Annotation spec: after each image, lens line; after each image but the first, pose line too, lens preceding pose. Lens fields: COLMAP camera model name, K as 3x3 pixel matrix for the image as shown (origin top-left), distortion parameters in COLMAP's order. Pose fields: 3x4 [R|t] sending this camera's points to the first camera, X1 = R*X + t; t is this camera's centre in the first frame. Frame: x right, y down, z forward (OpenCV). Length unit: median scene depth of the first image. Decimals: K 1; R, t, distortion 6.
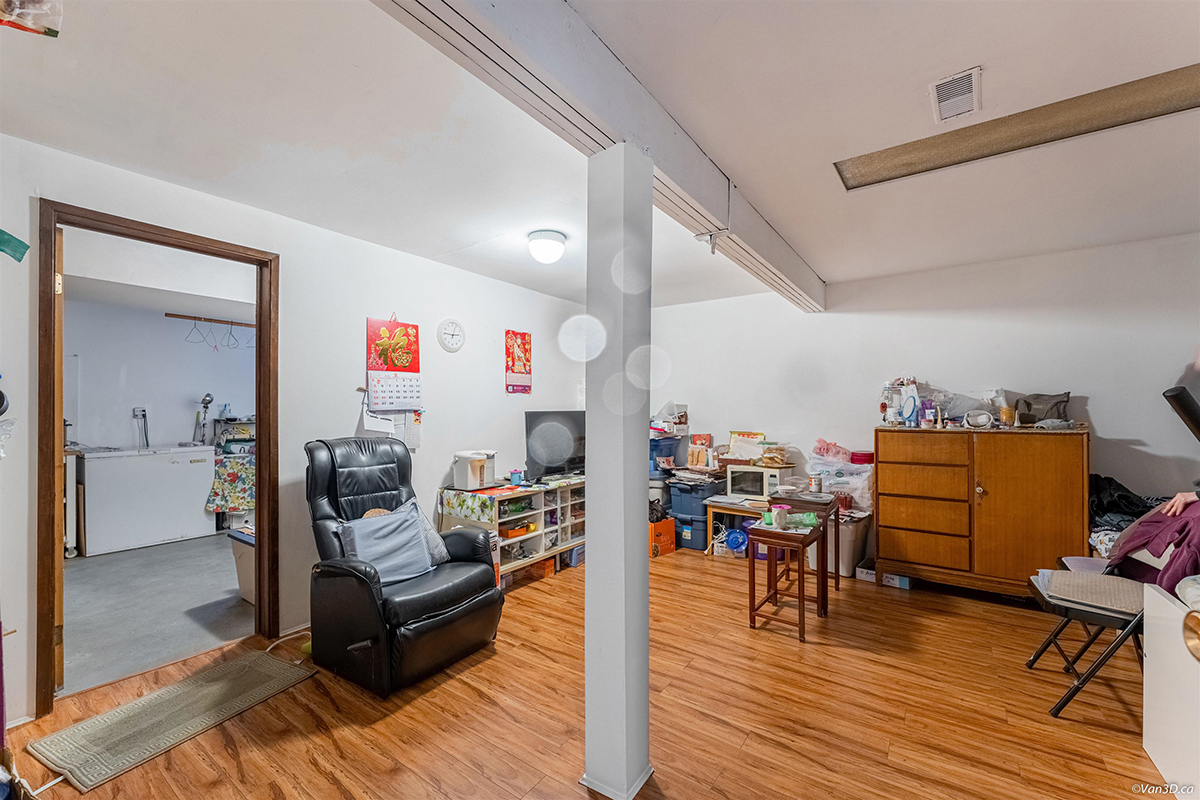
lens RADIAL K [[488.5, 0, 600.2], [0, 488.5, 405.8], [0, 0, 1]] dist [0.002433, 0.000014]
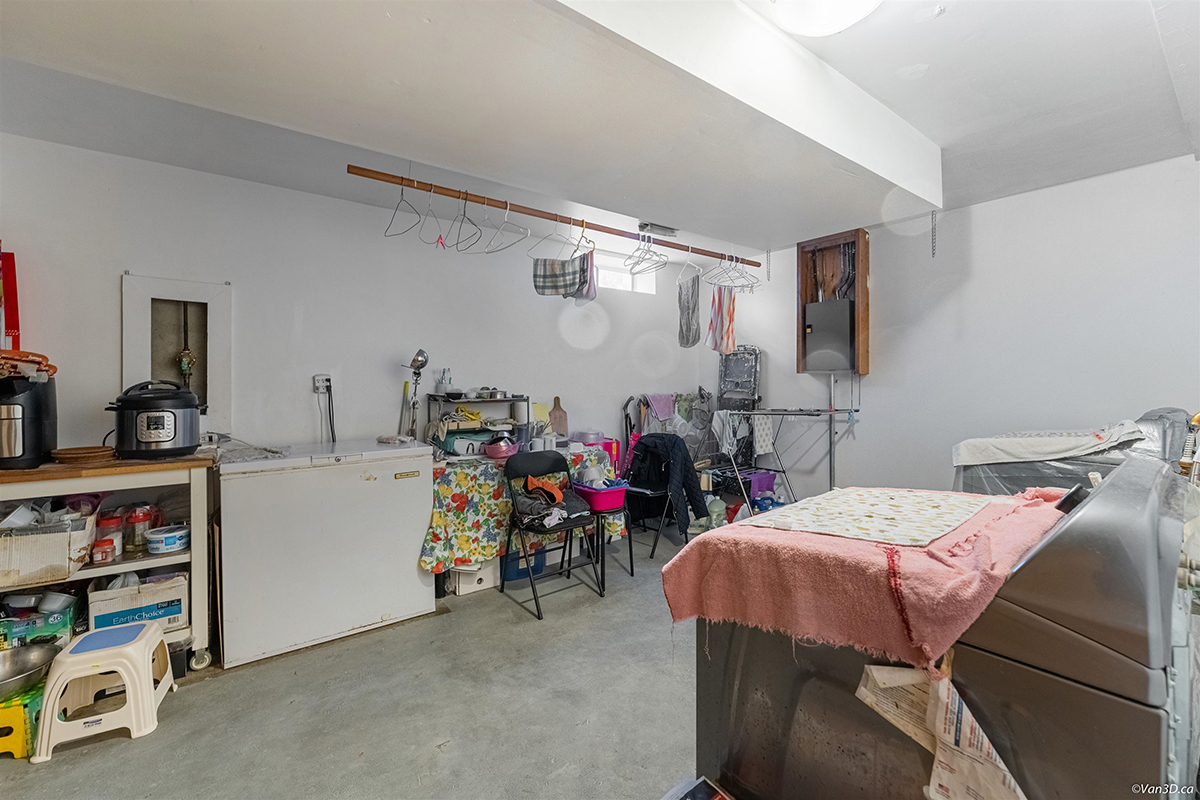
lens RADIAL K [[488.5, 0, 604.3], [0, 488.5, 378.6], [0, 0, 1]] dist [0.002433, 0.000014]
pose [[0.956934, -0.002105, -0.290297, -0.437819], [0.002923, 0.999993, 0.002382, 0.007738], [0.290290, -0.003127, 0.956934, 0.524888]]
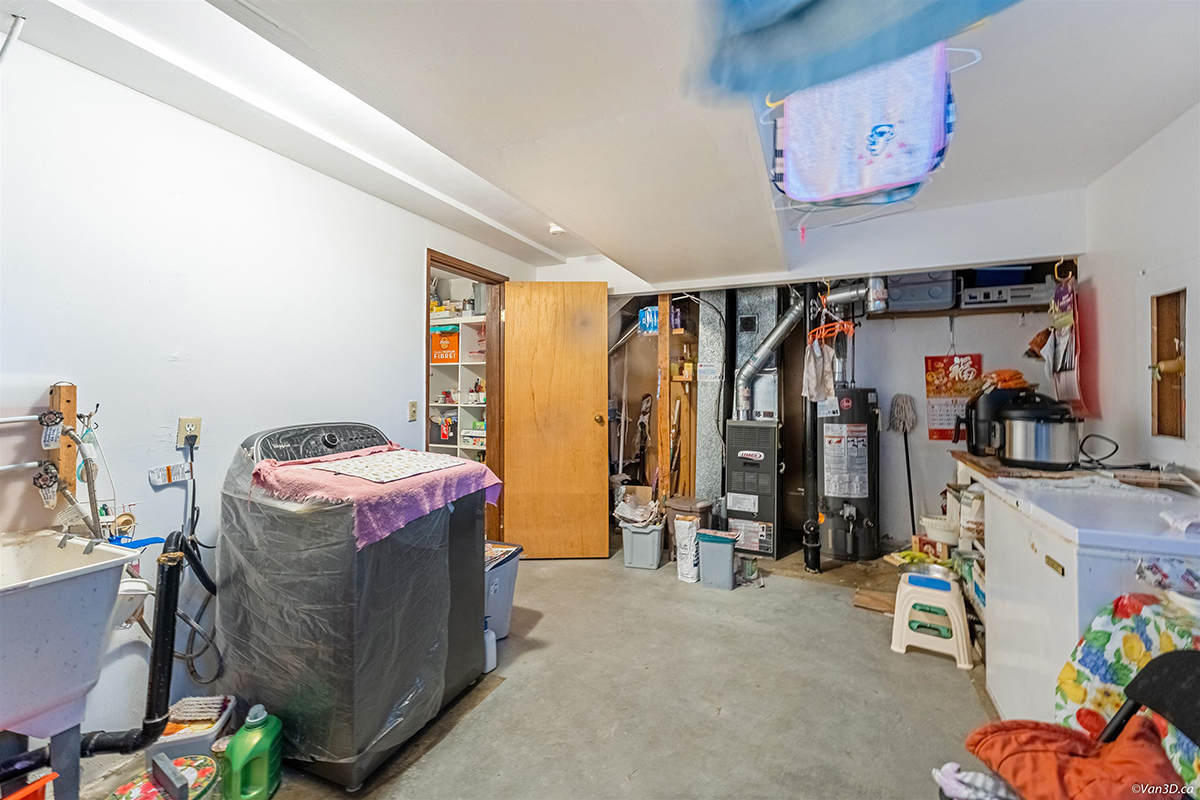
lens RADIAL K [[488.5, 0, 600.8], [0, 488.5, 390.9], [0, 0, 1]] dist [0.002433, 0.000014]
pose [[-0.977202, -0.006290, -0.212217, -0.468207], [-0.006312, 0.999980, -0.000576, 0.010562], [0.212216, 0.000777, -0.977223, 1.141840]]
